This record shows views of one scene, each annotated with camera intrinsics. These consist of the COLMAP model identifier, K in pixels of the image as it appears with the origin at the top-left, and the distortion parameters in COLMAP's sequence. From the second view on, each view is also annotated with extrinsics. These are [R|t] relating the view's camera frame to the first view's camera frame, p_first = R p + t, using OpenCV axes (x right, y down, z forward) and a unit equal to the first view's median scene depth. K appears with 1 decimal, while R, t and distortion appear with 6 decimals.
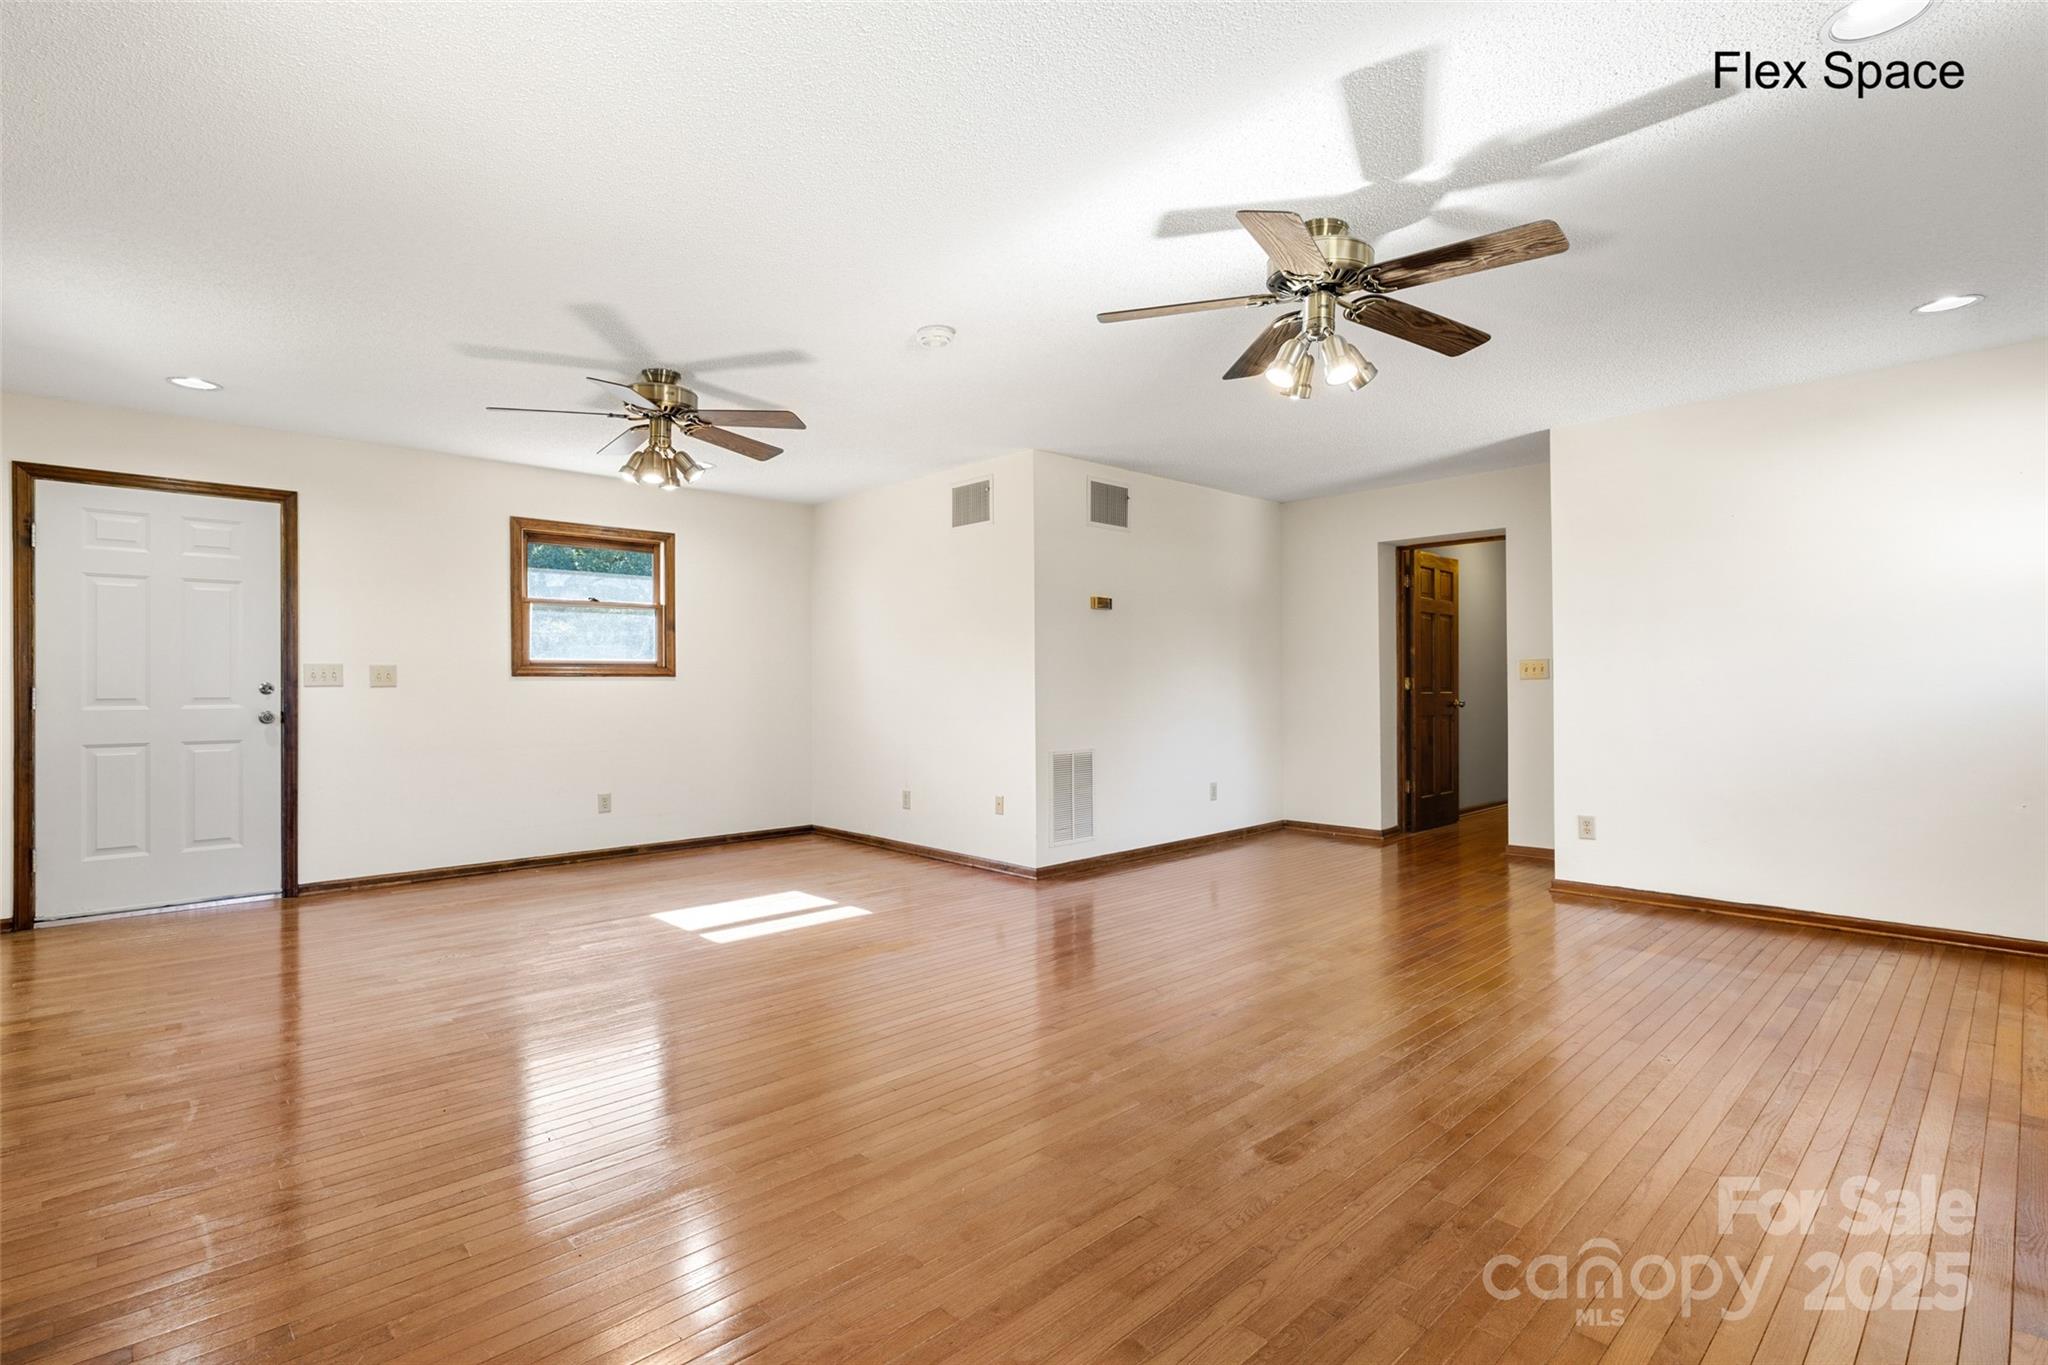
lens RADIAL K [[944.2, 0, 1020.0], [0, 944.2, 669.8], [0, 0, 1]] dist [-0.007655, 0.000715]
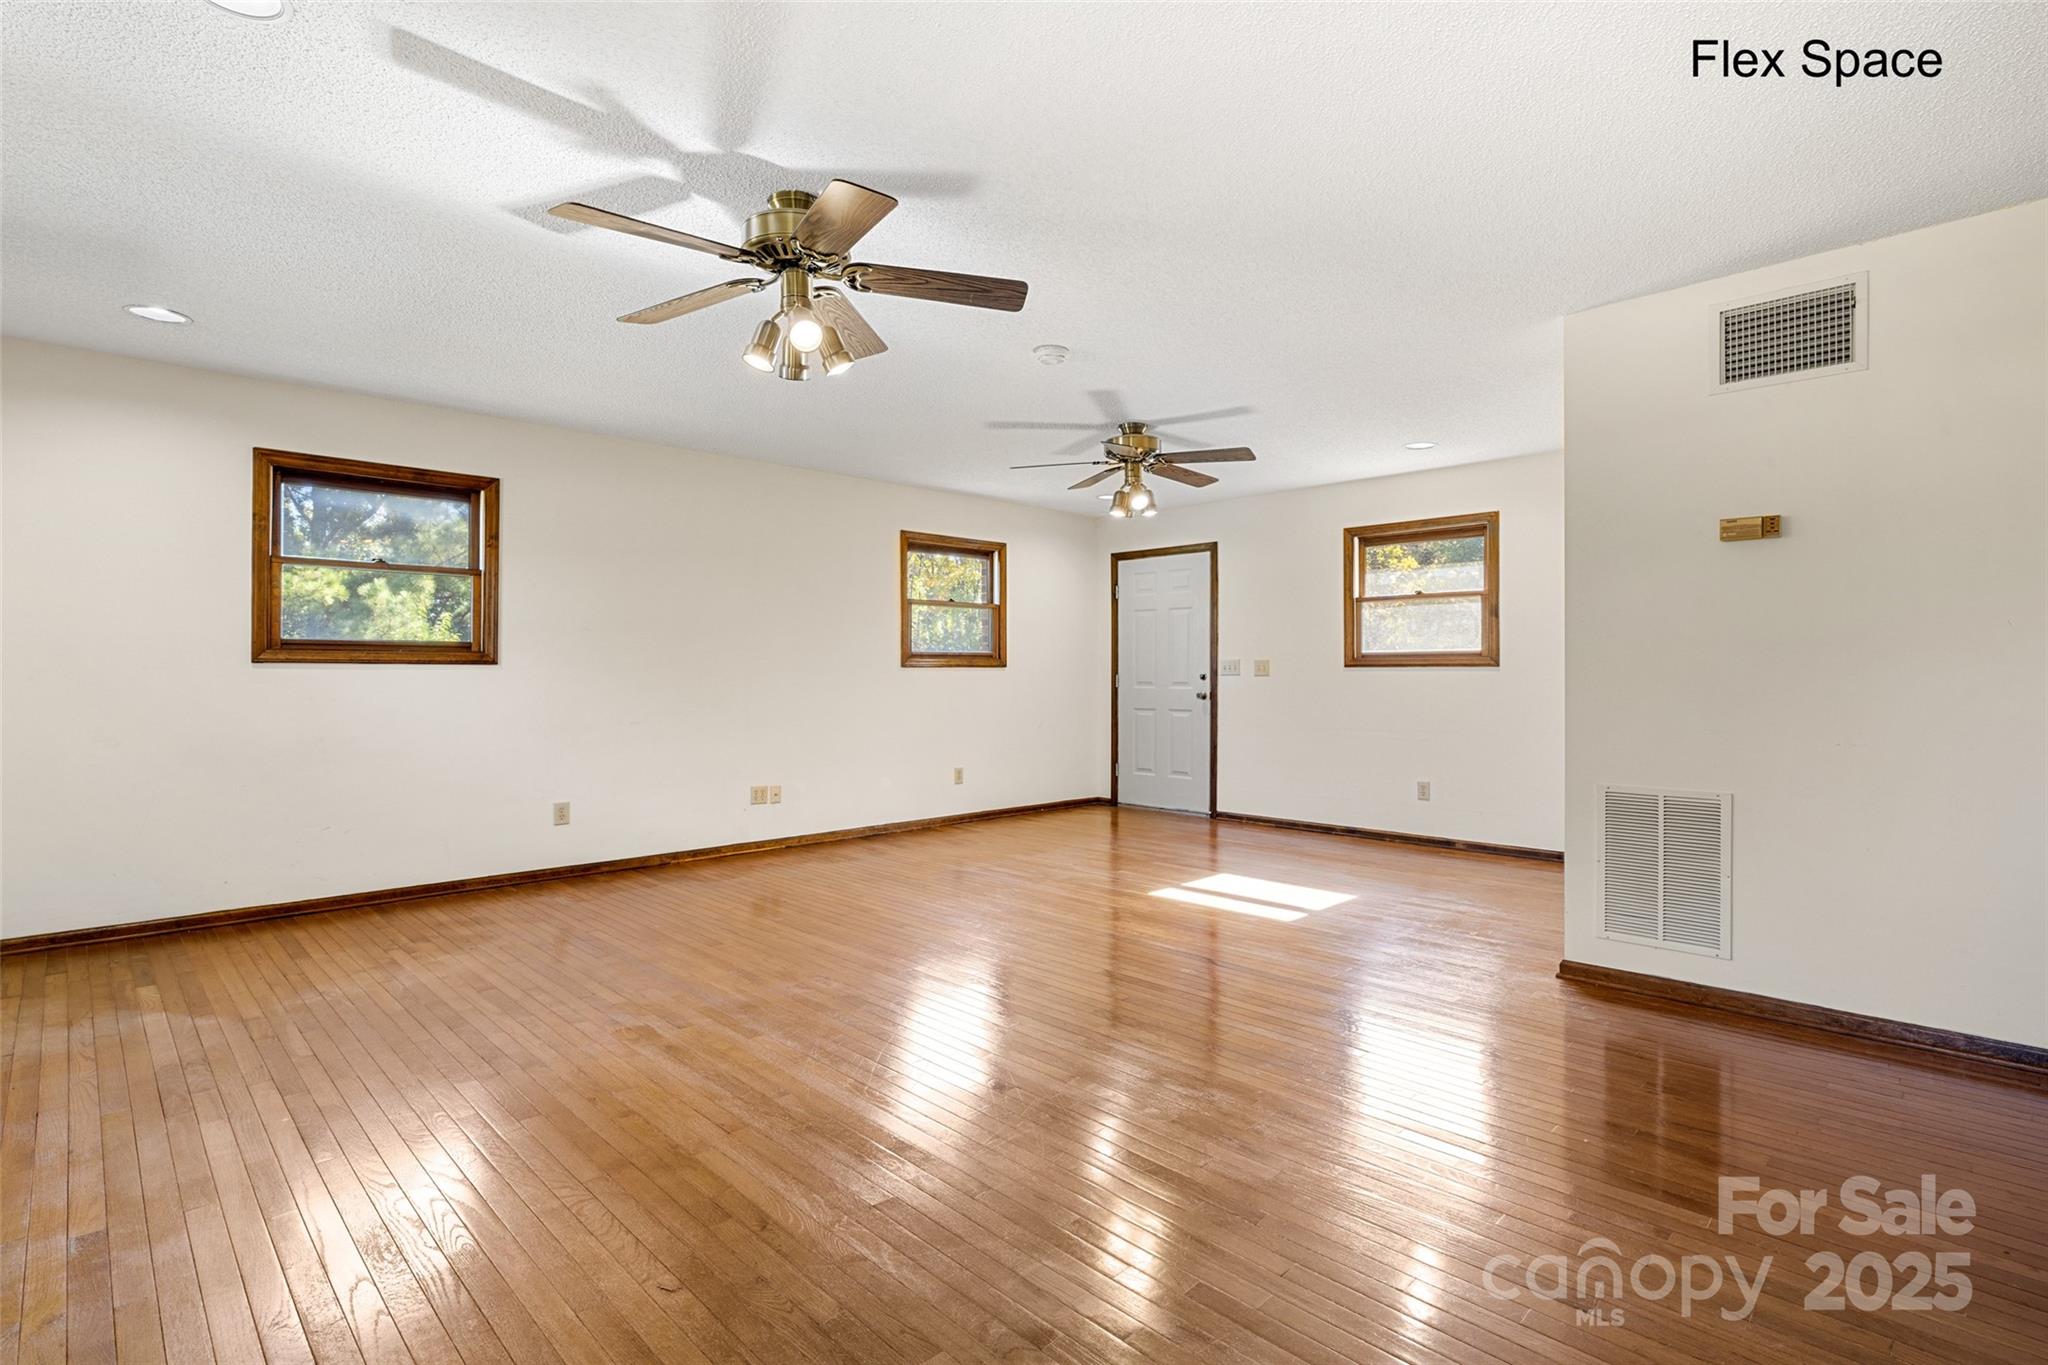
lens RADIAL K [[944.2, 0, 1020.0], [0, 944.2, 669.8], [0, 0, 1]] dist [-0.007655, 0.000715]
pose [[0.050691, -0.000704, -0.998714, 0.672441], [0.015477, 0.999880, 0.000080, 0.004119], [0.998594, -0.015461, 0.050696, 0.613120]]
